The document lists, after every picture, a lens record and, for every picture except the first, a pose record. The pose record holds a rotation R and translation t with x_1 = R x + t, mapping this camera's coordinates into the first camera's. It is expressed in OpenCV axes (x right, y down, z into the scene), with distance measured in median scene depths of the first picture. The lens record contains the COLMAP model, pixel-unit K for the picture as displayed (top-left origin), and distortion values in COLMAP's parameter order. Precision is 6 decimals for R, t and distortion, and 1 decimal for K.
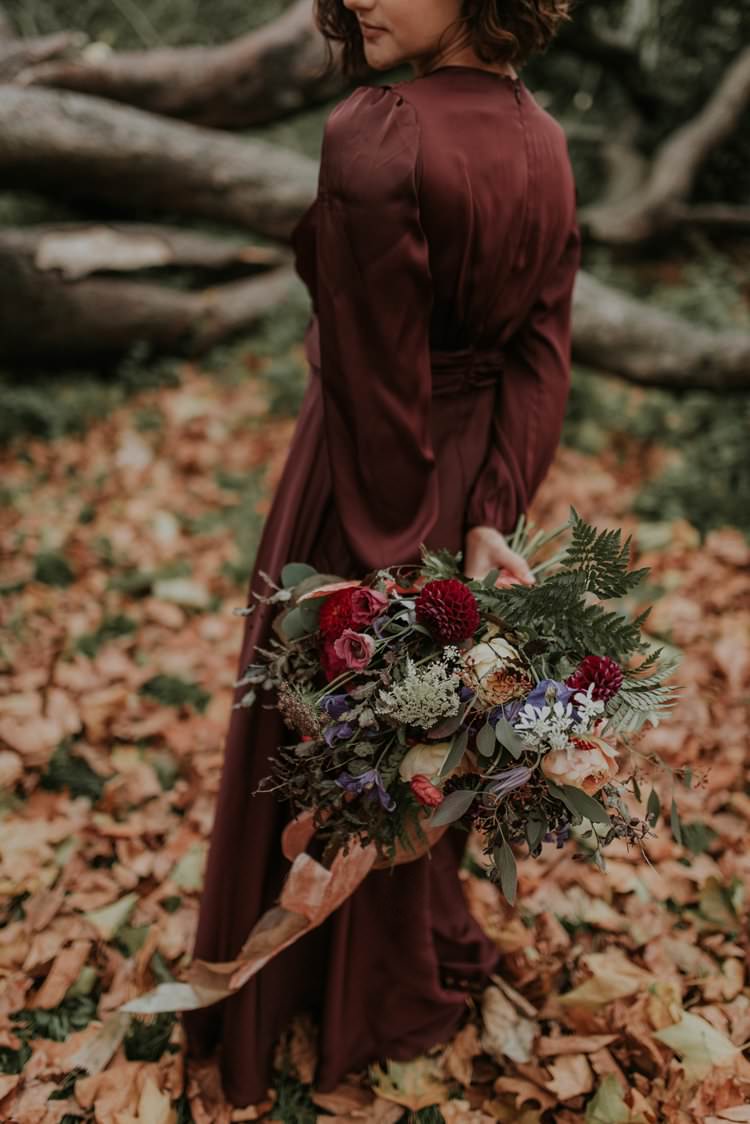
lens RADIAL K [[1039.8, 0, 375.0], [0, 1039.8, 562.0], [0, 0, 1]] dist [-0.027824, 0.019572]
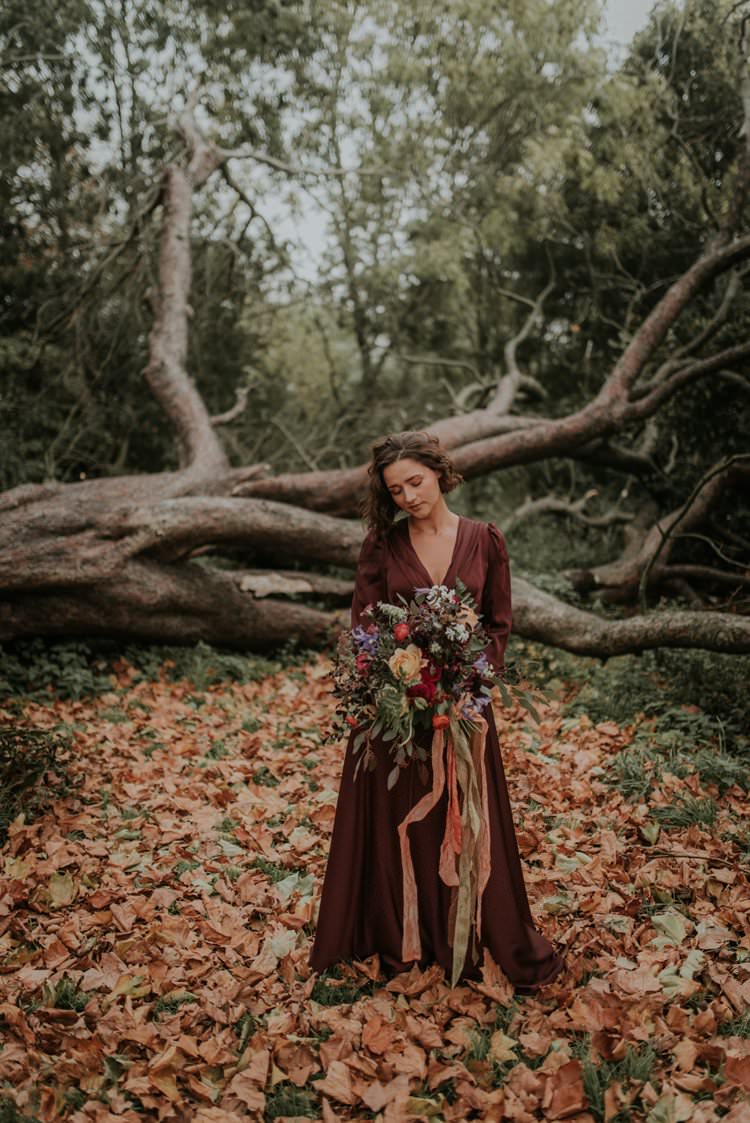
lens RADIAL K [[1038.9, 0, 375.0], [0, 1038.9, 561.5], [0, 0, 1]] dist [-0.027824, 0.019572]
pose [[0.993904, 0.003907, -0.110176, 0.100329], [-0.041406, 0.939436, -0.340214, 0.272924], [0.102175, 0.342702, 0.933871, -0.672634]]
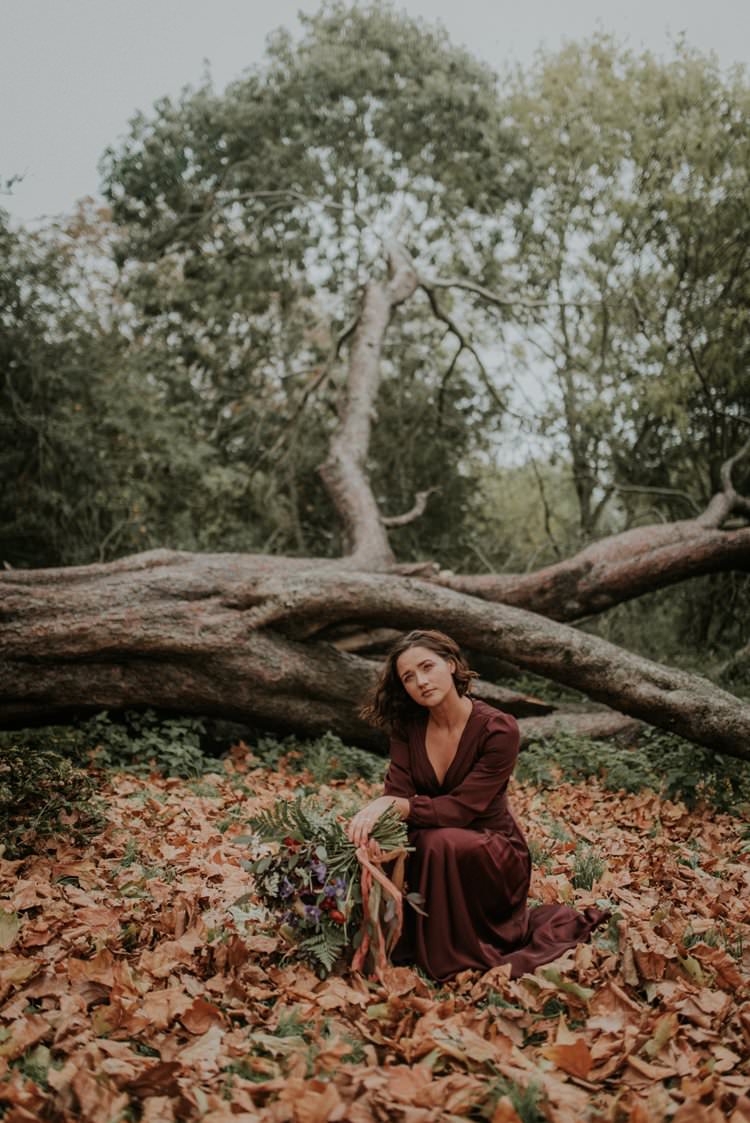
lens RADIAL K [[1038.9, 0, 375.0], [0, 1038.9, 561.5], [0, 0, 1]] dist [-0.027824, 0.019572]
pose [[0.944017, 0.011282, -0.329704, 0.191332], [-0.172976, 0.867943, -0.465570, 0.308766], [0.280911, 0.496537, 0.821304, -0.415540]]
